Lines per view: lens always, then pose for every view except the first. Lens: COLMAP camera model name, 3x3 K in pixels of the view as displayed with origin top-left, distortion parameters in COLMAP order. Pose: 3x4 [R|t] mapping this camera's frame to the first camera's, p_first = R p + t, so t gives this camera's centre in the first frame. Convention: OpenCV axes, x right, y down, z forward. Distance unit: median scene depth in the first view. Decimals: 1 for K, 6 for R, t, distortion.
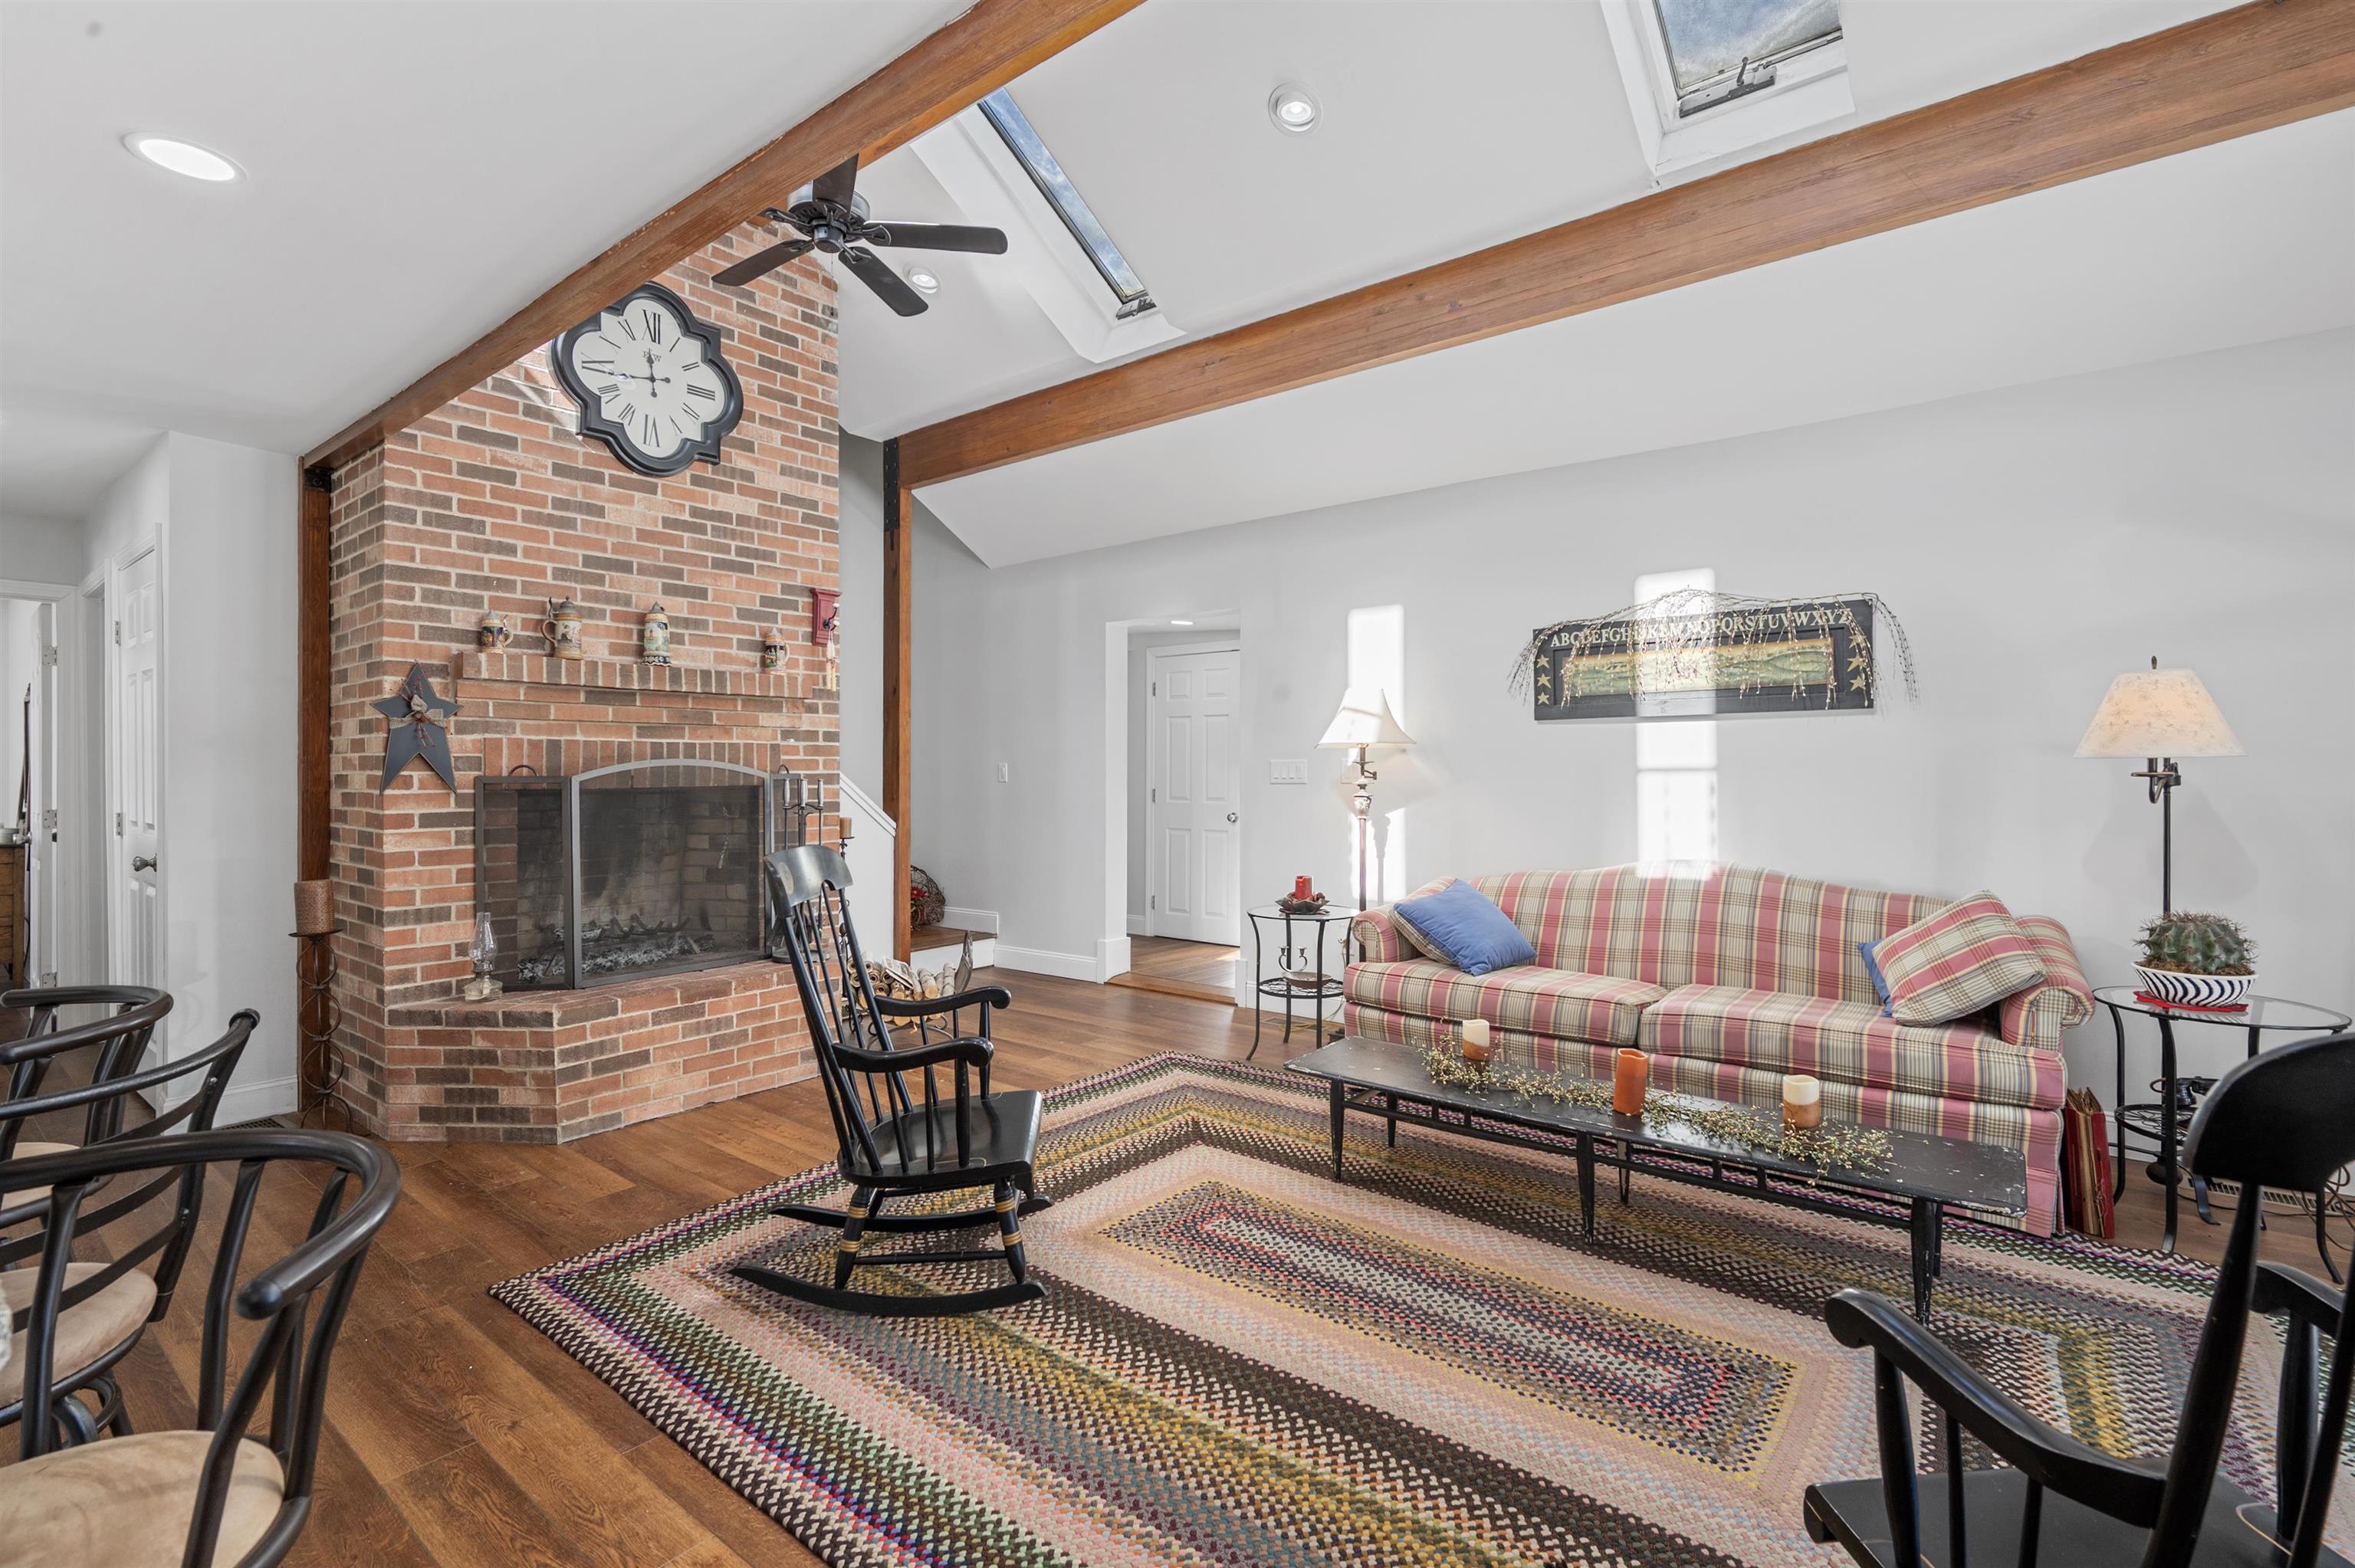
lens RADIAL K [[1075.2, 0, 1182.0], [0, 1075.2, 773.6], [0, 0, 1]] dist [0.000958, -0.000041]
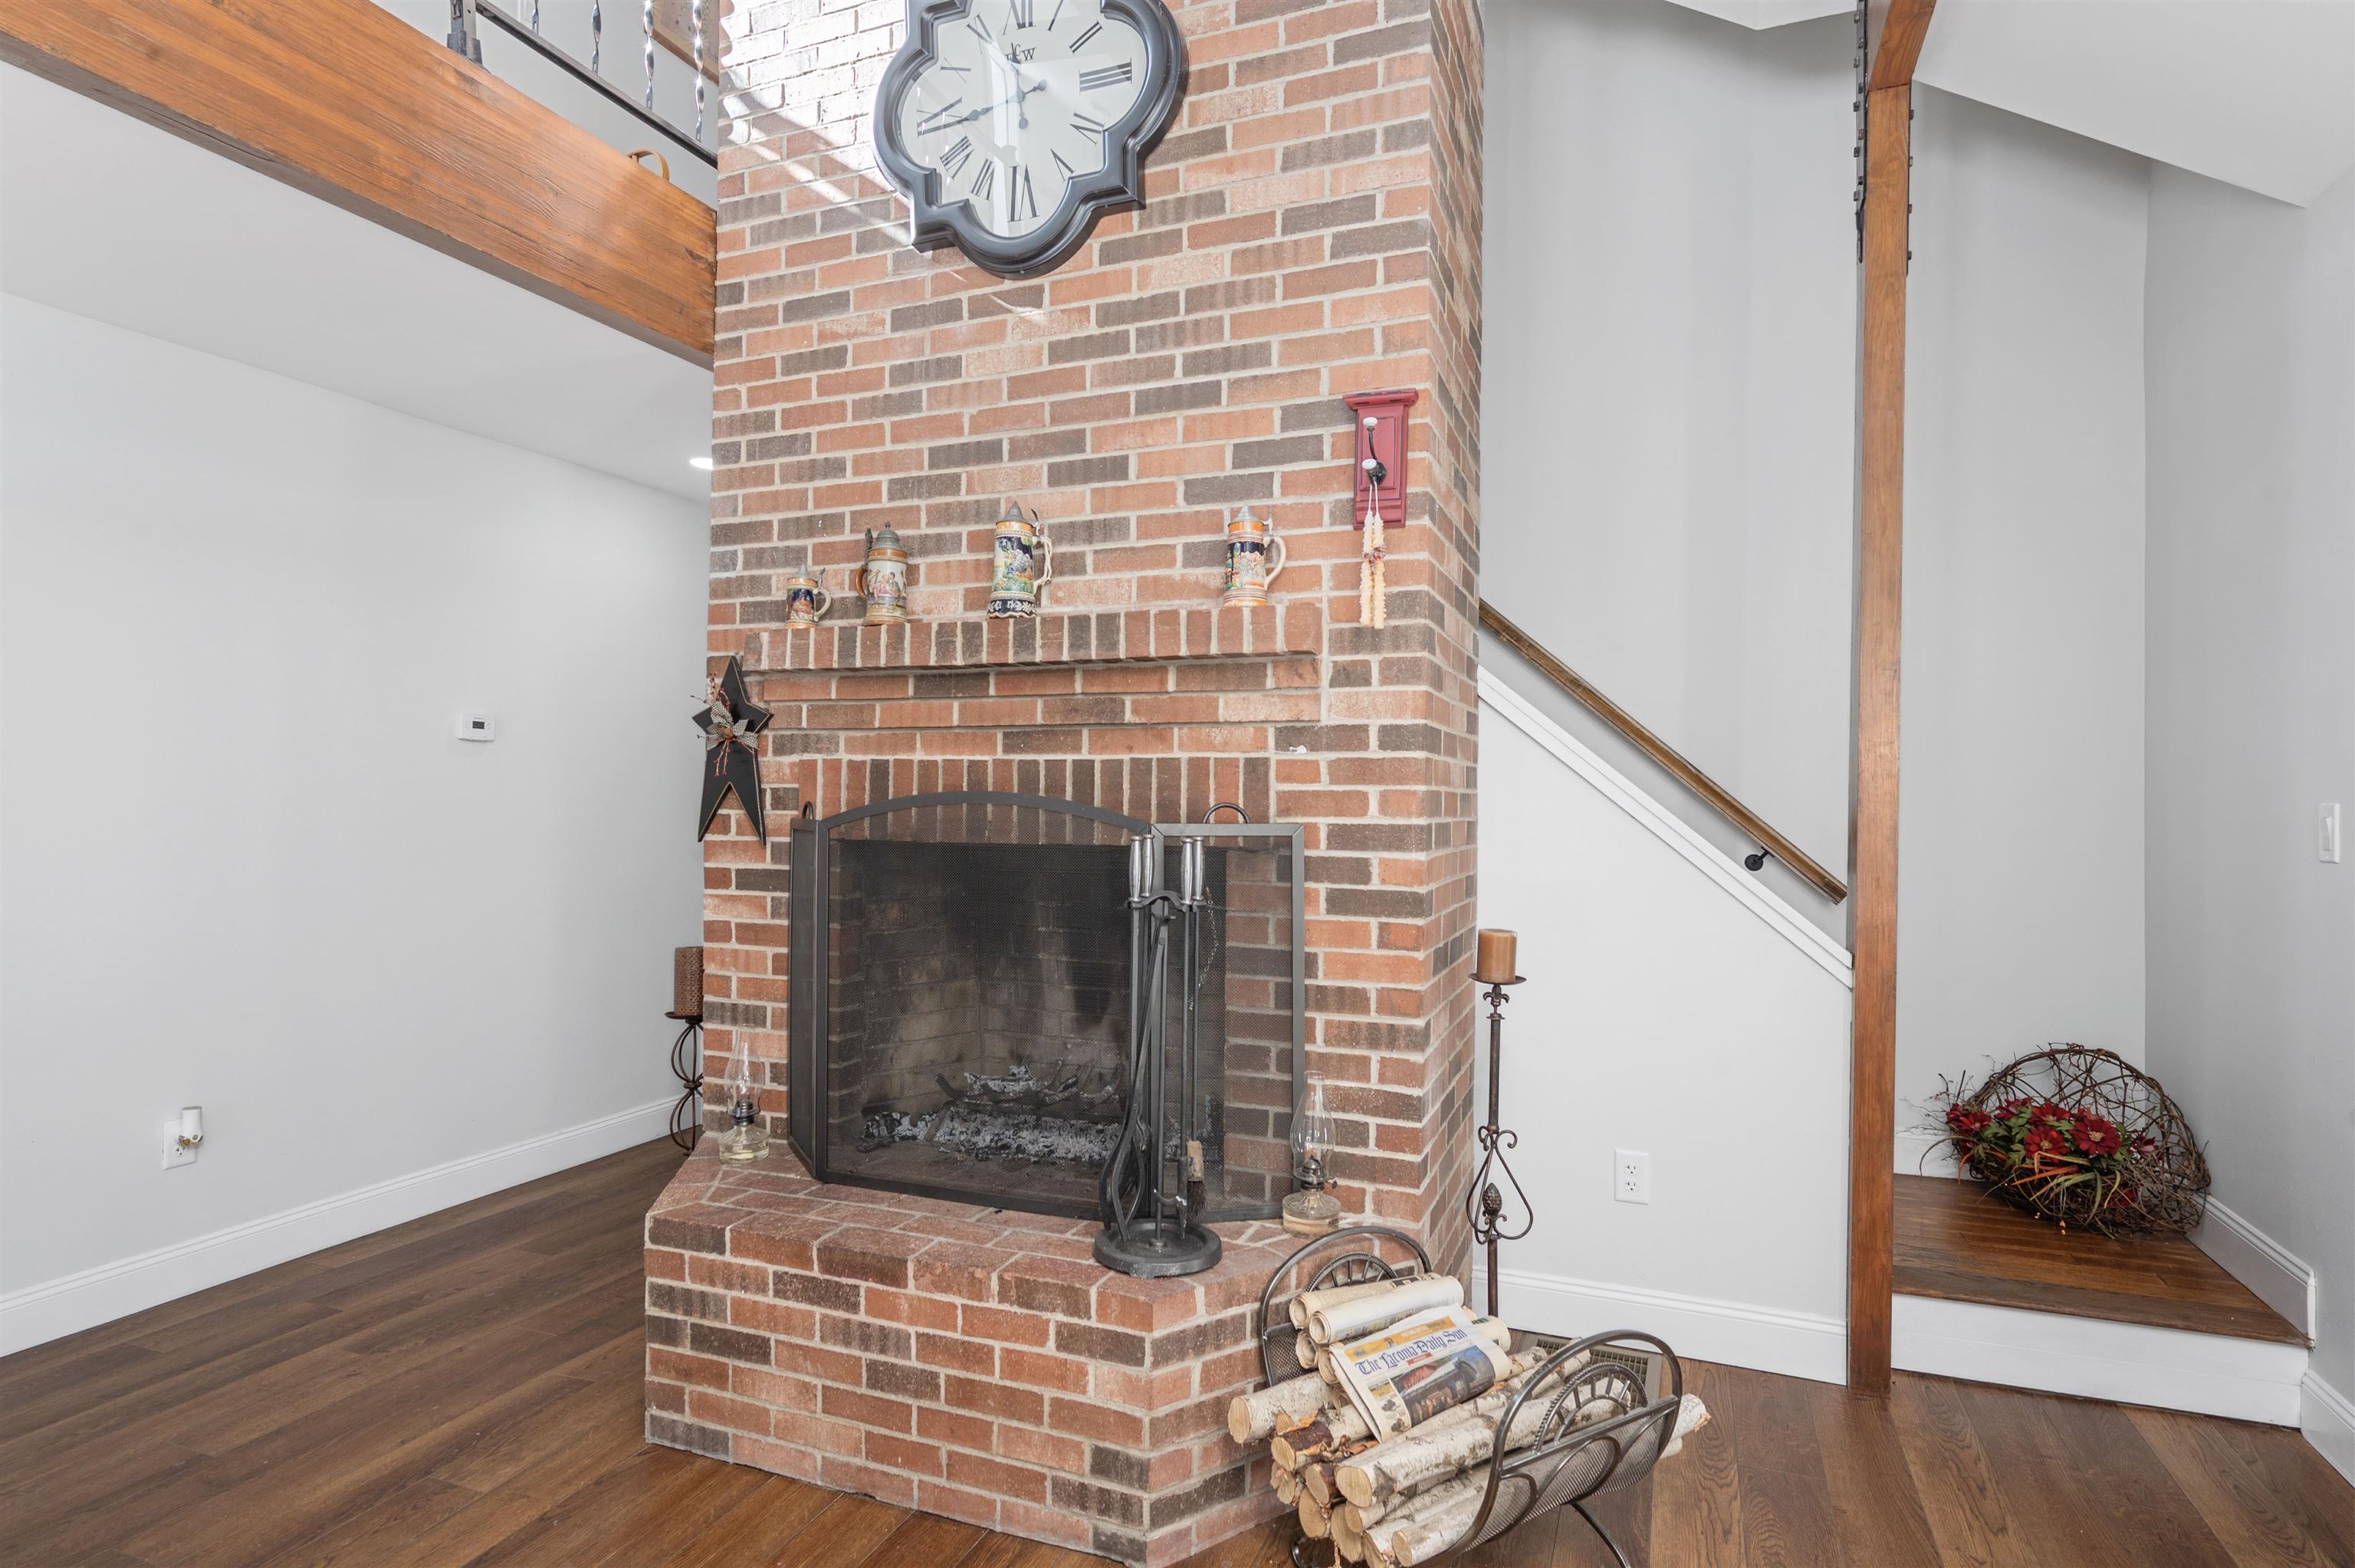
lens RADIAL K [[1227.2, 0, 1180.6], [0, 1227.2, 789.3], [0, 0, 1]] dist [0.000086, 0.000064]
pose [[0.287839, -0.003752, -0.957671, 0.134786], [-0.012122, 0.999898, -0.007561, -0.011563], [0.957602, 0.013786, 0.287764, 0.955298]]
